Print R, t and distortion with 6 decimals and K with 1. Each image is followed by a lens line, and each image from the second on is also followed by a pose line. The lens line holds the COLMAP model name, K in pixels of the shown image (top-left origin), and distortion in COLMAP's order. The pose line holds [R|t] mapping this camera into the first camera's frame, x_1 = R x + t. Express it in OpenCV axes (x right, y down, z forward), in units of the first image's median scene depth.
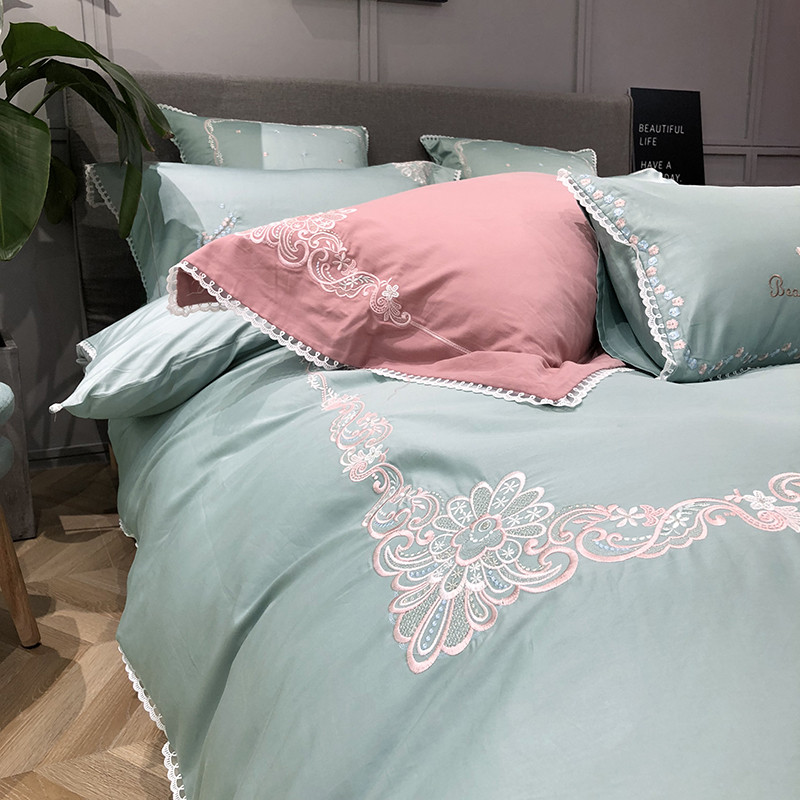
lens RADIAL K [[878.1, 0, 396.9], [0, 878.1, 395.0], [0, 0, 1]] dist [0.021588, -0.036127]
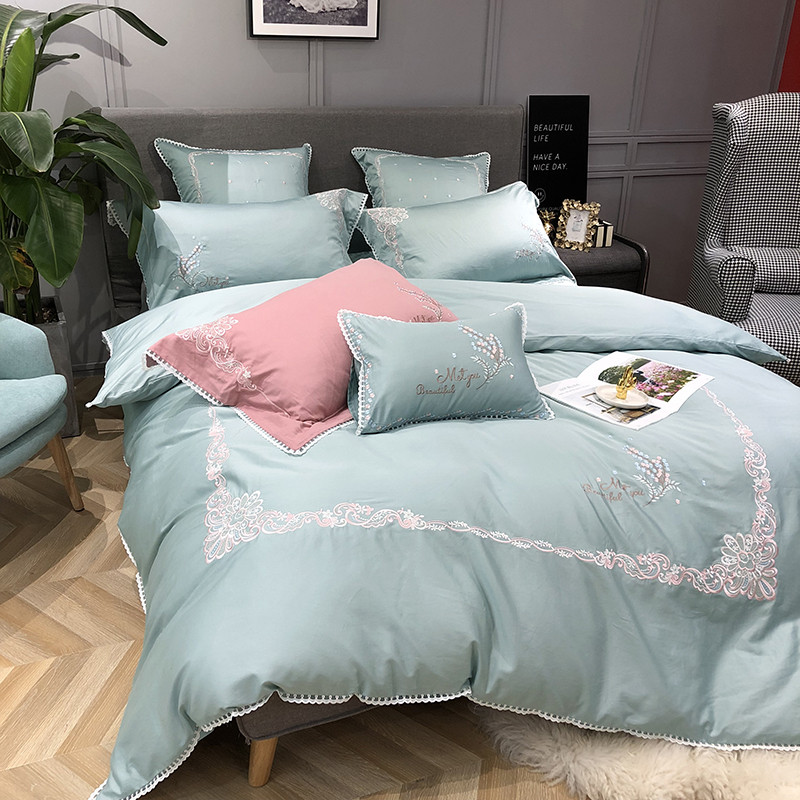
lens RADIAL K [[864.8, 0, 395.9], [0, 864.8, 397.3], [0, 0, 1]] dist [0.101791, -0.310214]
pose [[0.997682, 0.058915, -0.034068, 0.217329], [-0.050805, 0.977829, 0.203149, -0.259339], [0.045281, -0.200948, 0.978555, -0.522355]]
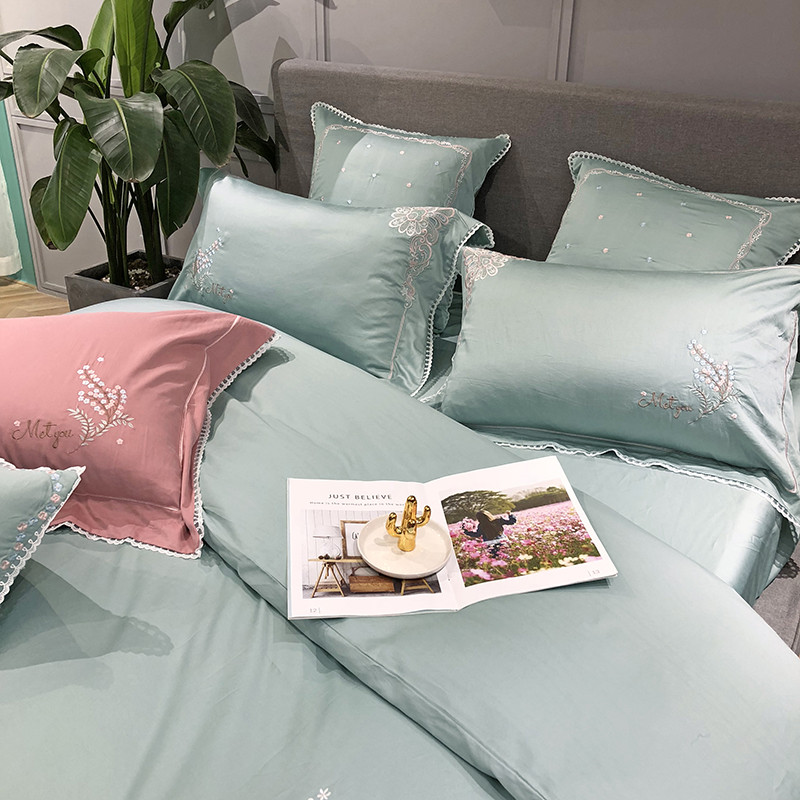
lens RADIAL K [[867.3, 0, 397.0], [0, 867.3, 400.4], [0, 0, 1]] dist [0.013293, -0.022168]
pose [[0.545297, 0.396467, -0.738556, 0.863904], [-0.195650, 0.916939, 0.347771, -0.443230], [0.815091, -0.045140, 0.577572, 0.488069]]
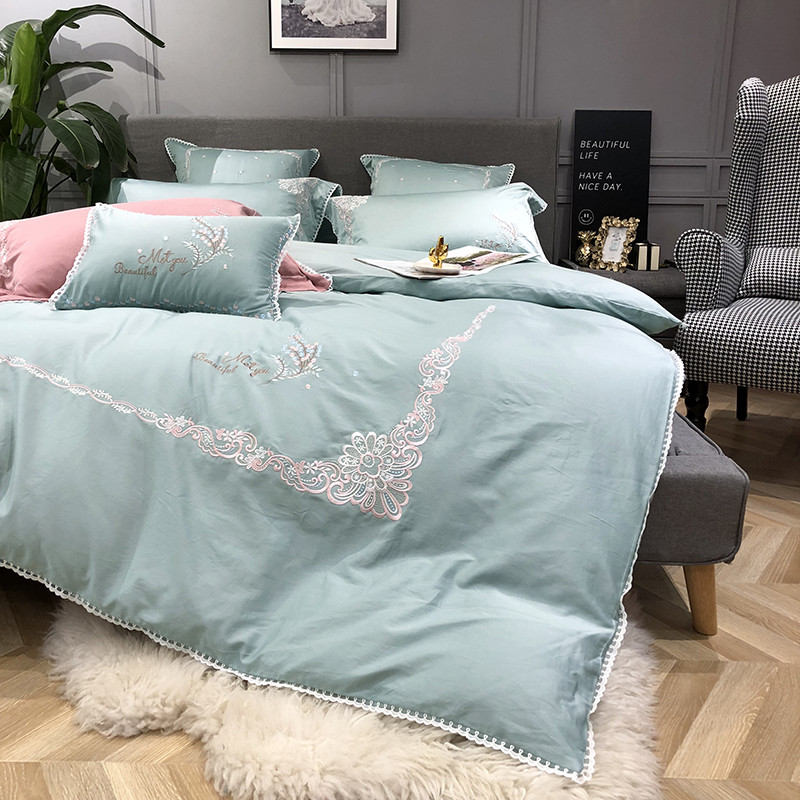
lens RADIAL K [[867.2, 0, 399.1], [0, 867.2, 398.2], [0, 0, 1]] dist [0.109001, -0.321481]
pose [[0.898219, 0.123884, -0.421729, 0.924206], [-0.110639, 0.992291, 0.055843, -0.004861], [0.425396, -0.003499, 0.905000, -0.263760]]
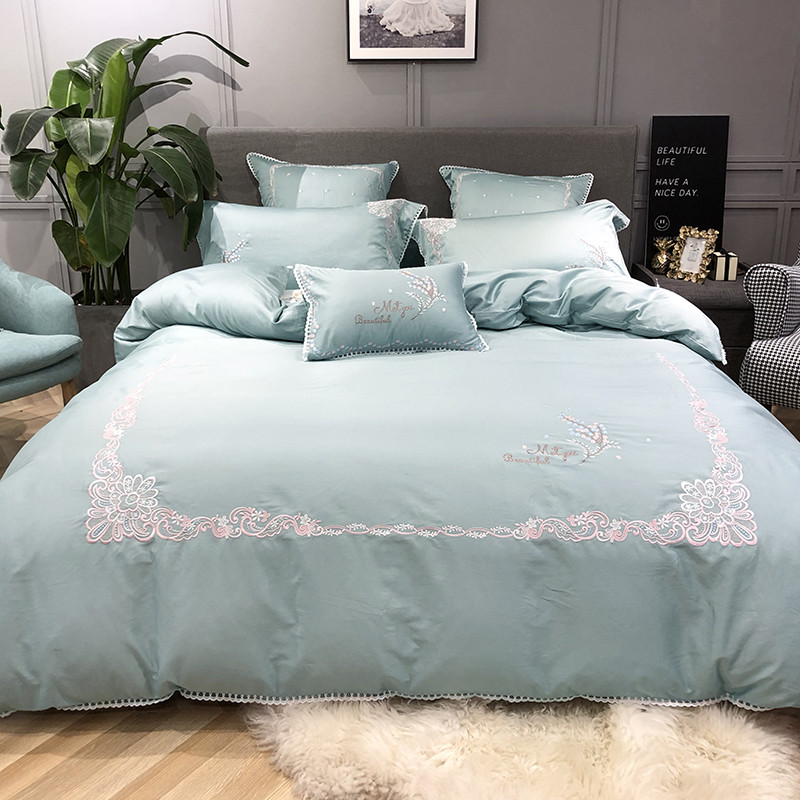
lens RADIAL K [[899.8, 0, 399.8], [0, 899.8, 396.9], [0, 0, 1]] dist [0.050097, -0.122794]
pose [[0.895840, 0.147030, -0.419349, 0.815114], [-0.098026, 0.985815, 0.136233, -0.167570], [0.433431, -0.080935, 0.897545, -0.424467]]
